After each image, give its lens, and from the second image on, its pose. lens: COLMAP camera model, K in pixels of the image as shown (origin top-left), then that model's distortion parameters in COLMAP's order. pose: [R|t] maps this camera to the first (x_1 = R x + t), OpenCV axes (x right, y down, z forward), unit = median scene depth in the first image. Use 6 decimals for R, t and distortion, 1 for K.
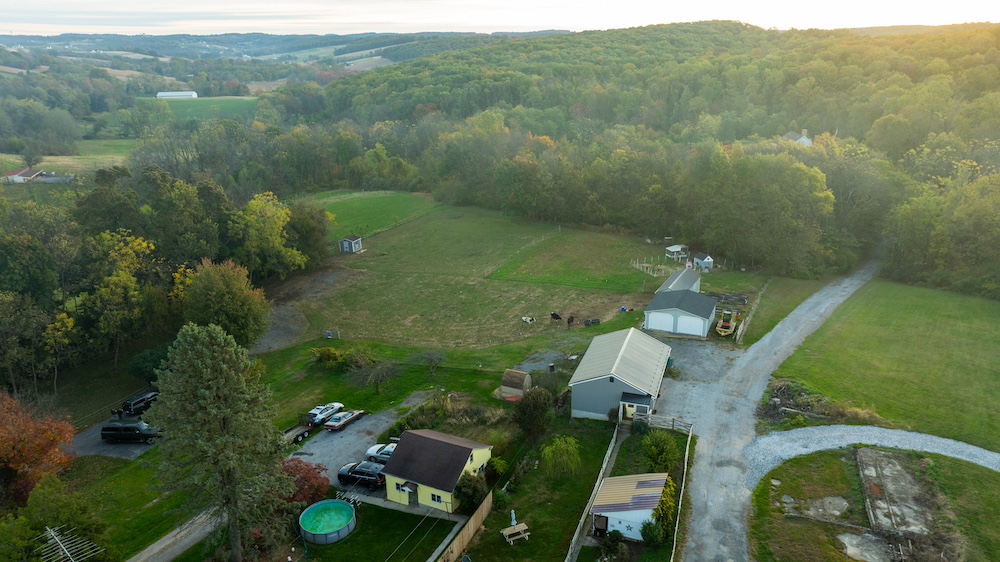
lens RADIAL K [[711.6, 0, 498.9], [0, 711.6, 275.7], [0, 0, 1]] dist [-0.025756, 0.023398]
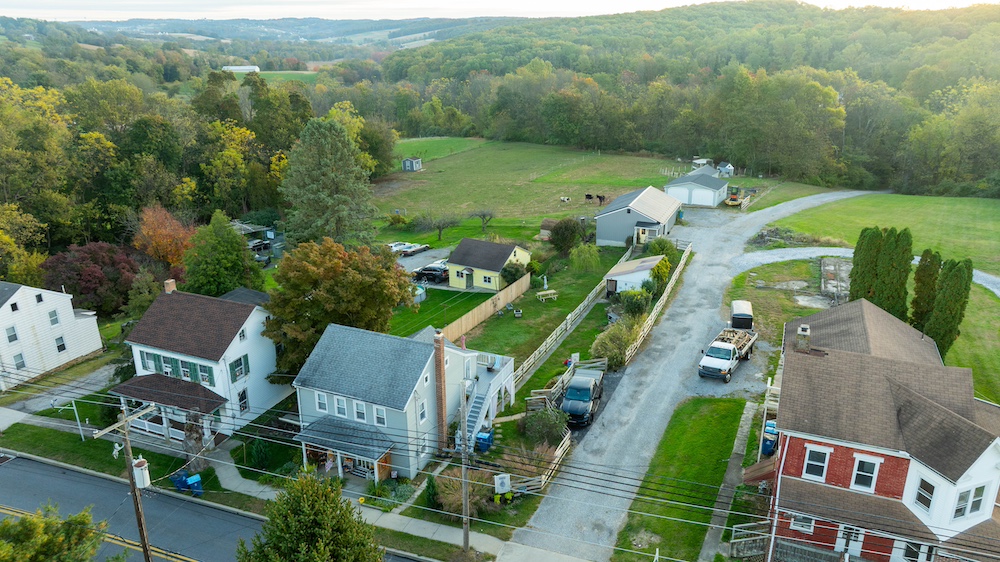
lens RADIAL K [[711.6, 0, 498.9], [0, 711.6, 275.7], [0, 0, 1]] dist [-0.025756, 0.023398]
pose [[0.997527, 0.024478, -0.065880, 0.008289], [-0.023327, 0.999563, 0.018178, 0.123276], [0.066296, -0.016596, 0.997662, -0.132706]]
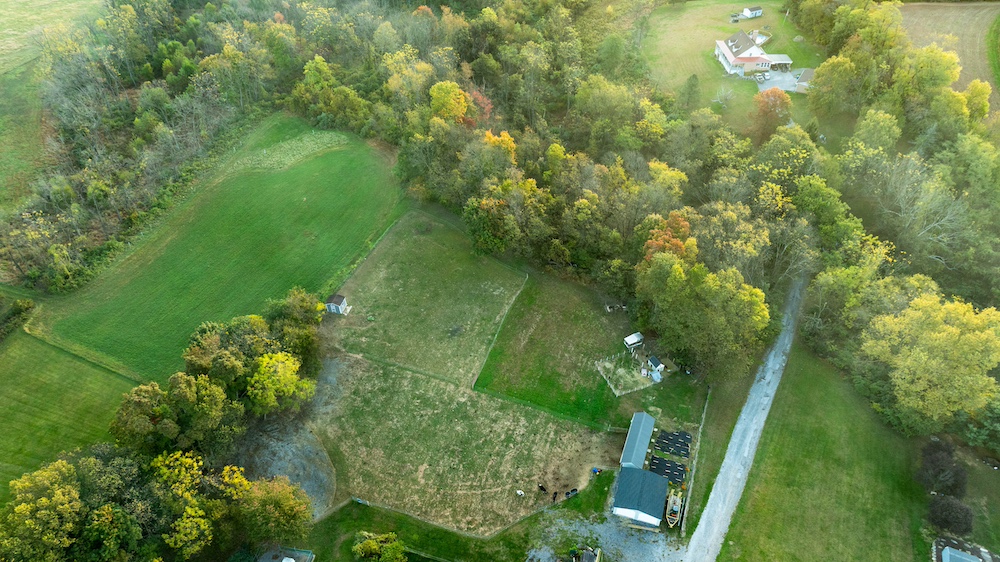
lens RADIAL K [[711.6, 0, 498.9], [0, 711.6, 275.7], [0, 0, 1]] dist [-0.025756, 0.023398]
pose [[0.994281, -0.063143, 0.086128, -0.059861], [0.023408, 0.915726, 0.401120, -0.578595], [-0.104197, -0.396810, 0.911968, 0.004489]]
